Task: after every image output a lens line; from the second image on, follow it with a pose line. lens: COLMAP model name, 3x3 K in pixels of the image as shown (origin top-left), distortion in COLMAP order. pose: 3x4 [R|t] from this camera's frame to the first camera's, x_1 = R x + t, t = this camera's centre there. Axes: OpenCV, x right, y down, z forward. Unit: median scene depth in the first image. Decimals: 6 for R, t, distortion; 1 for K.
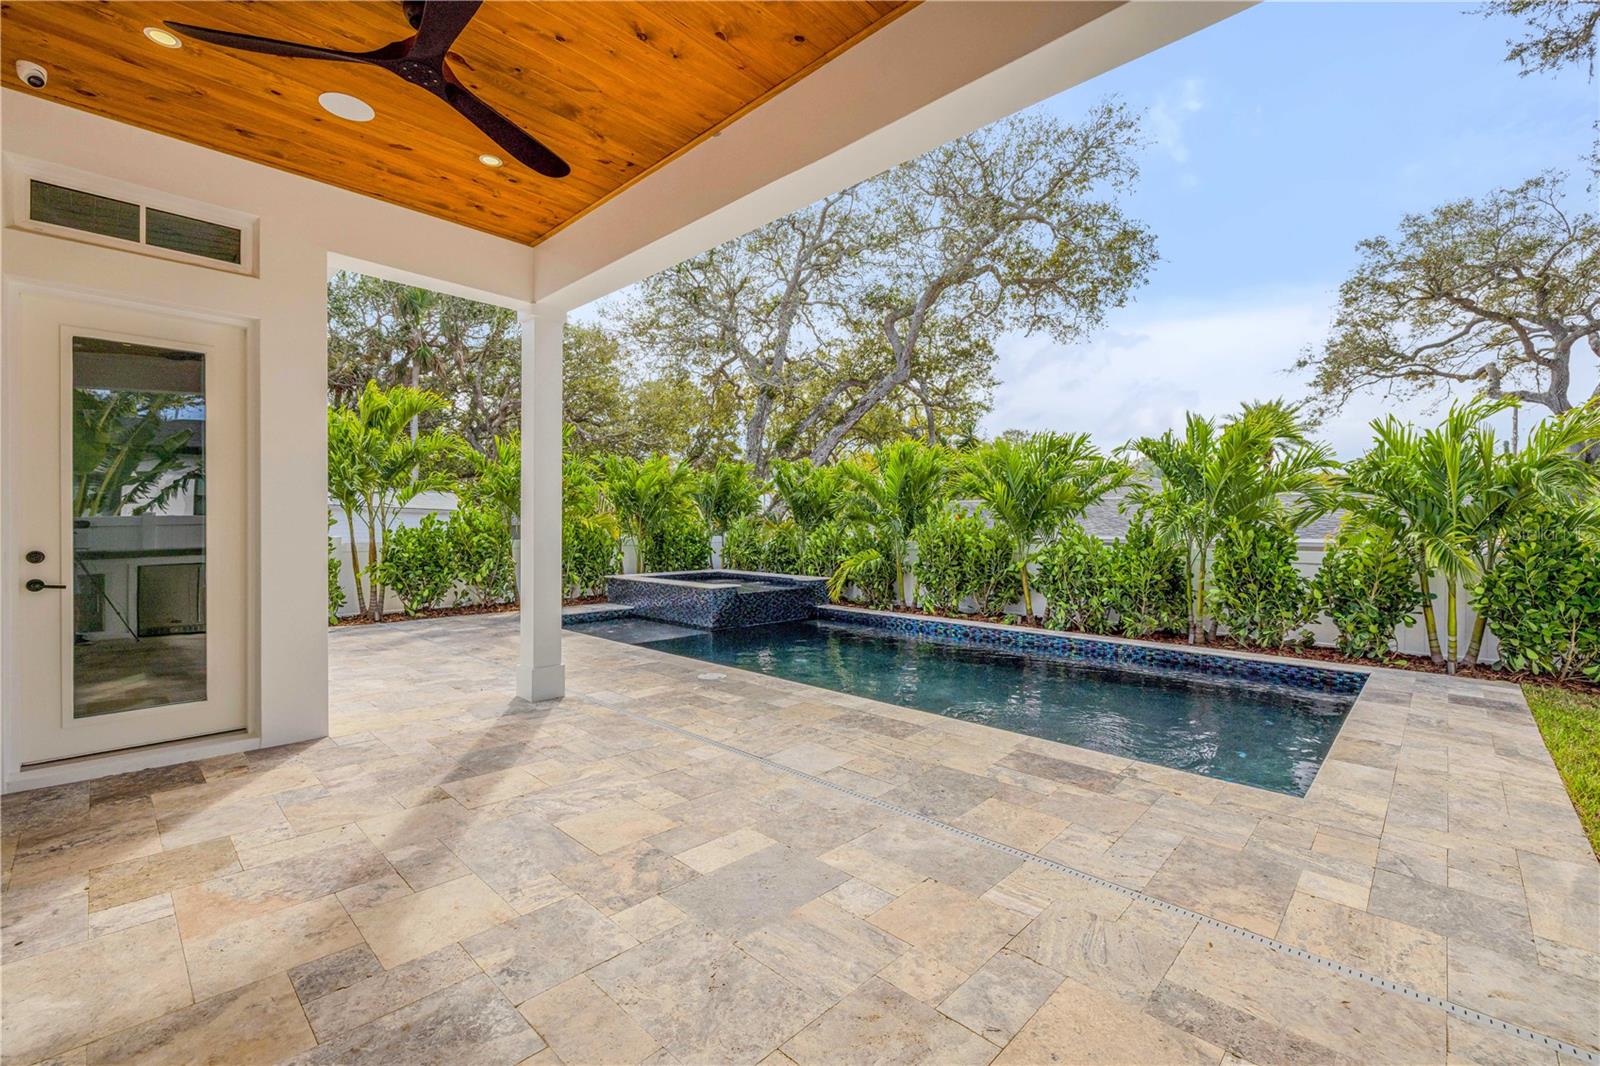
lens RADIAL K [[676.2, 0, 791.5], [0, 676.2, 529.6], [0, 0, 1]] dist [-0.000526, -0.000003]
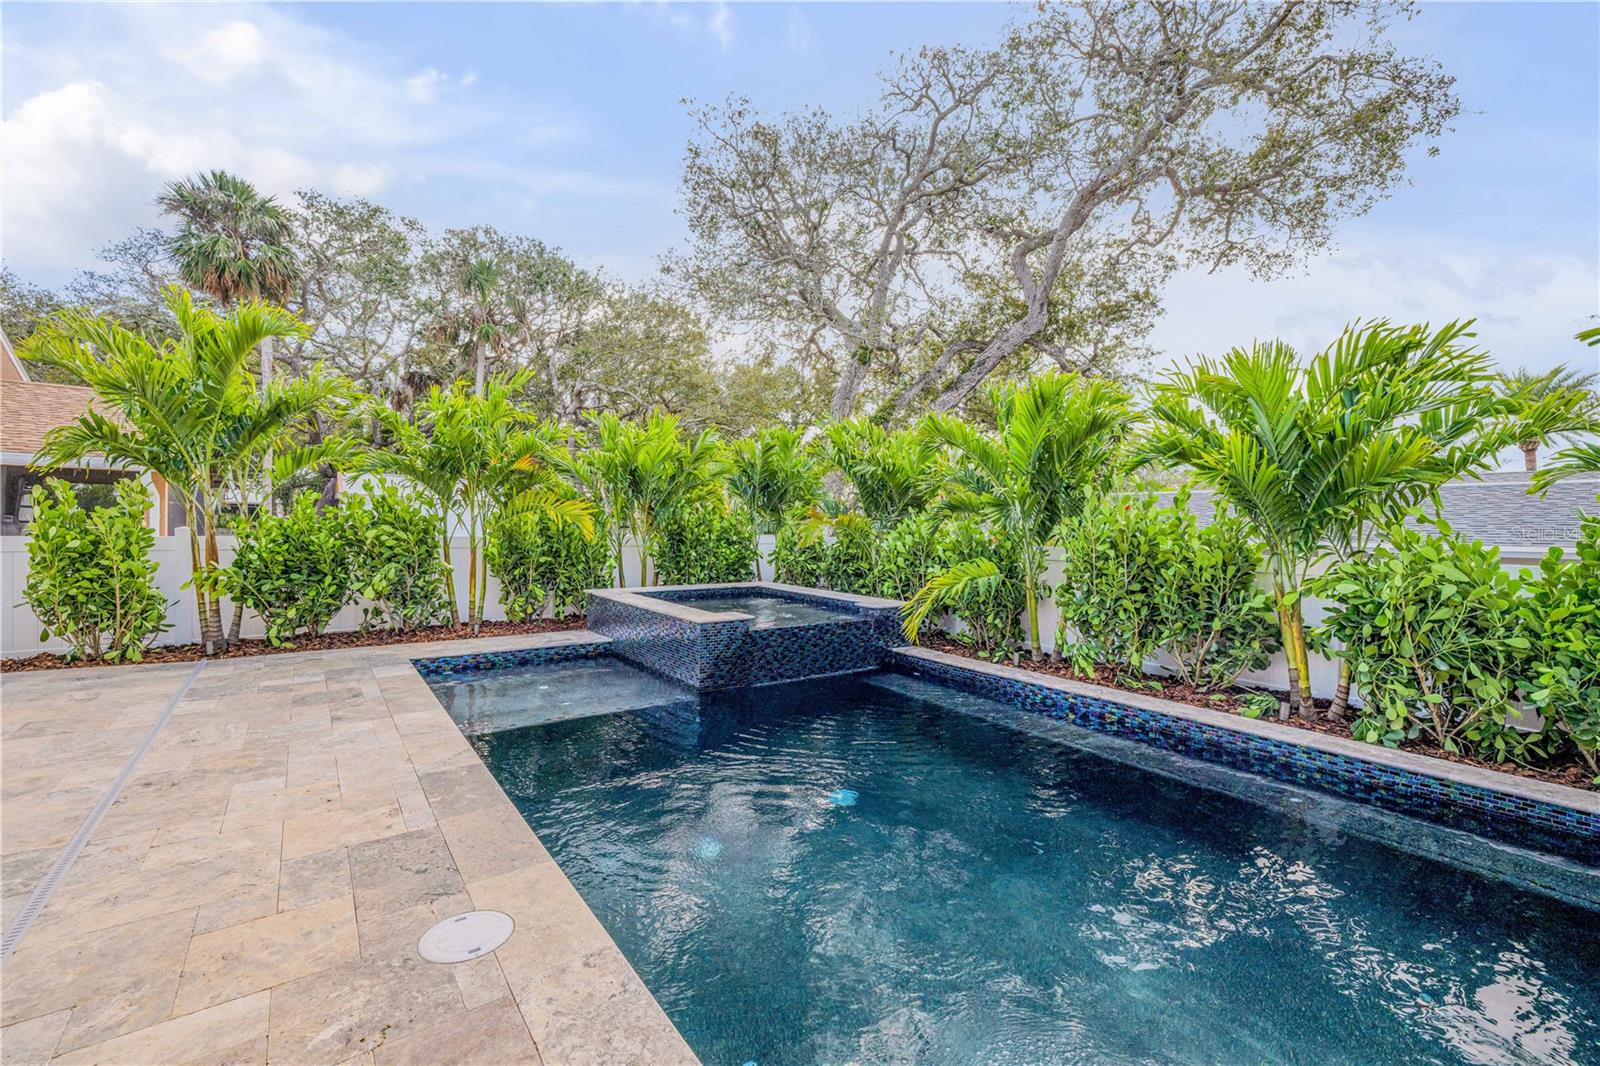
lens RADIAL K [[676.2, 0, 791.7], [0, 676.2, 530.9], [0, 0, 1]] dist [-0.000526, -0.000003]
pose [[0.984211, 0.011510, -0.176624, 0.069865], [-0.011286, 0.999934, 0.002275, 0.005280], [0.176638, -0.000246, 0.984276, 0.463283]]
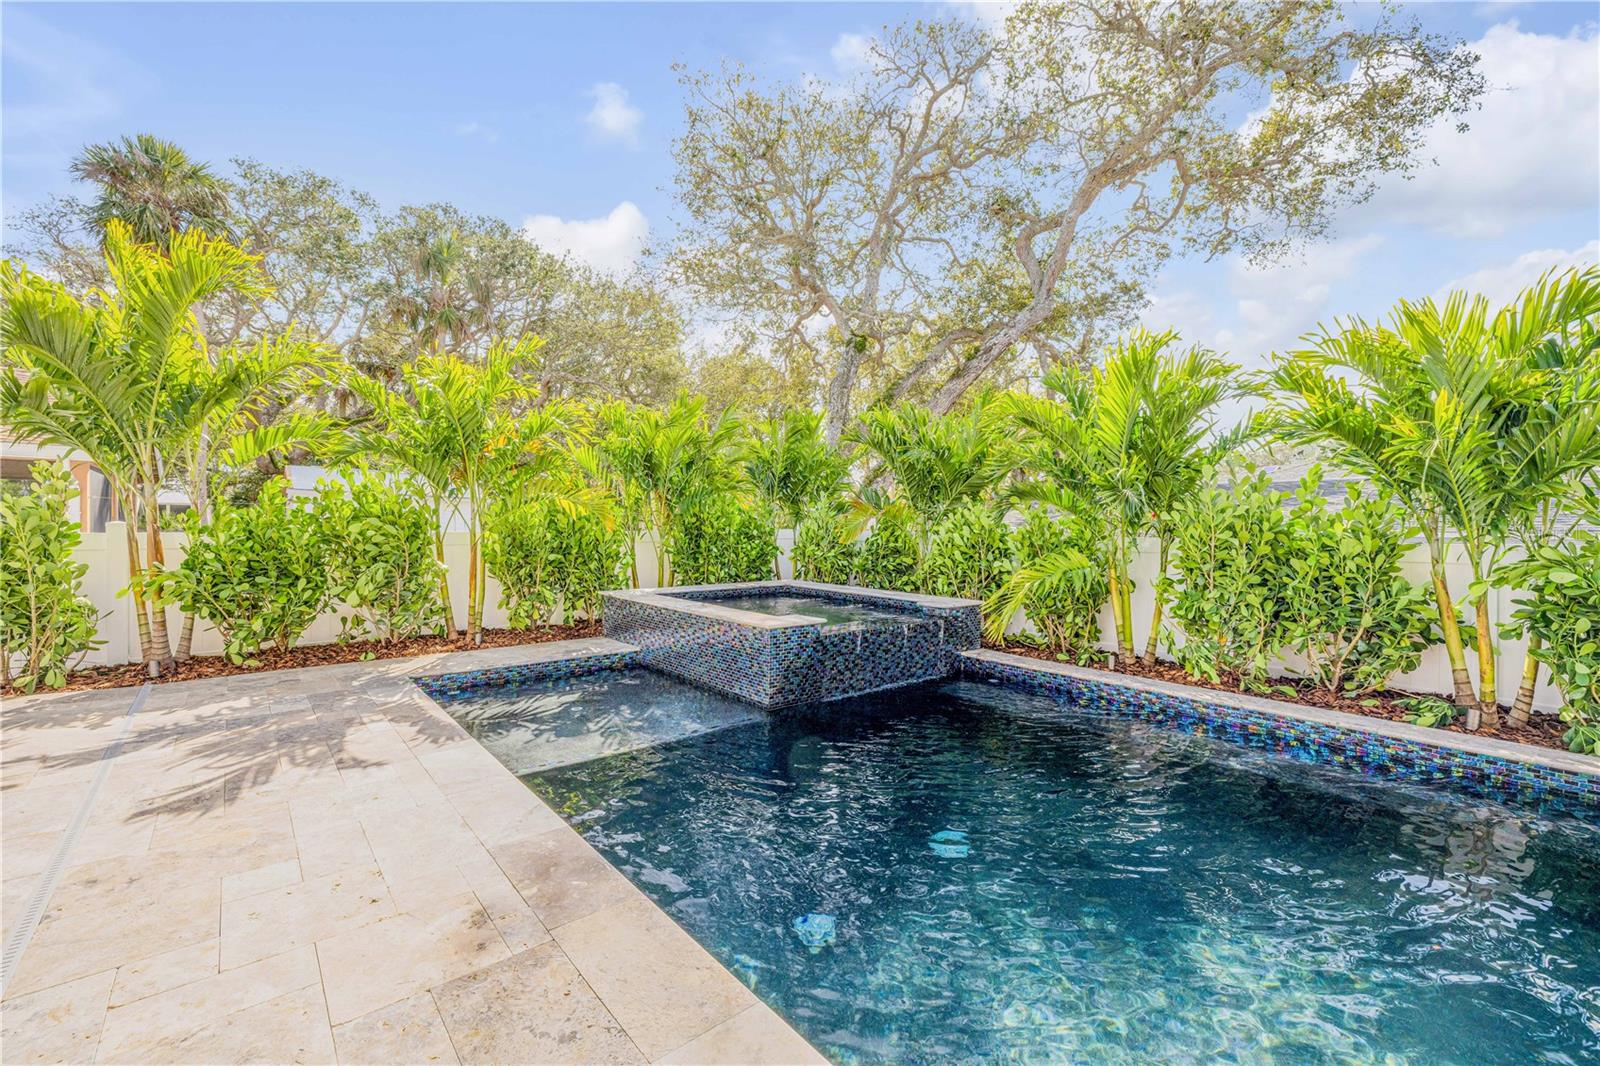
lens RADIAL K [[676.2, 0, 790.8], [0, 676.2, 530.0], [0, 0, 1]] dist [-0.000526, -0.000003]
pose [[0.993624, 0.003812, -0.112679, -0.048228], [-0.003591, 0.999991, 0.002163, 0.014556], [0.112686, -0.001745, 0.993629, 0.540249]]
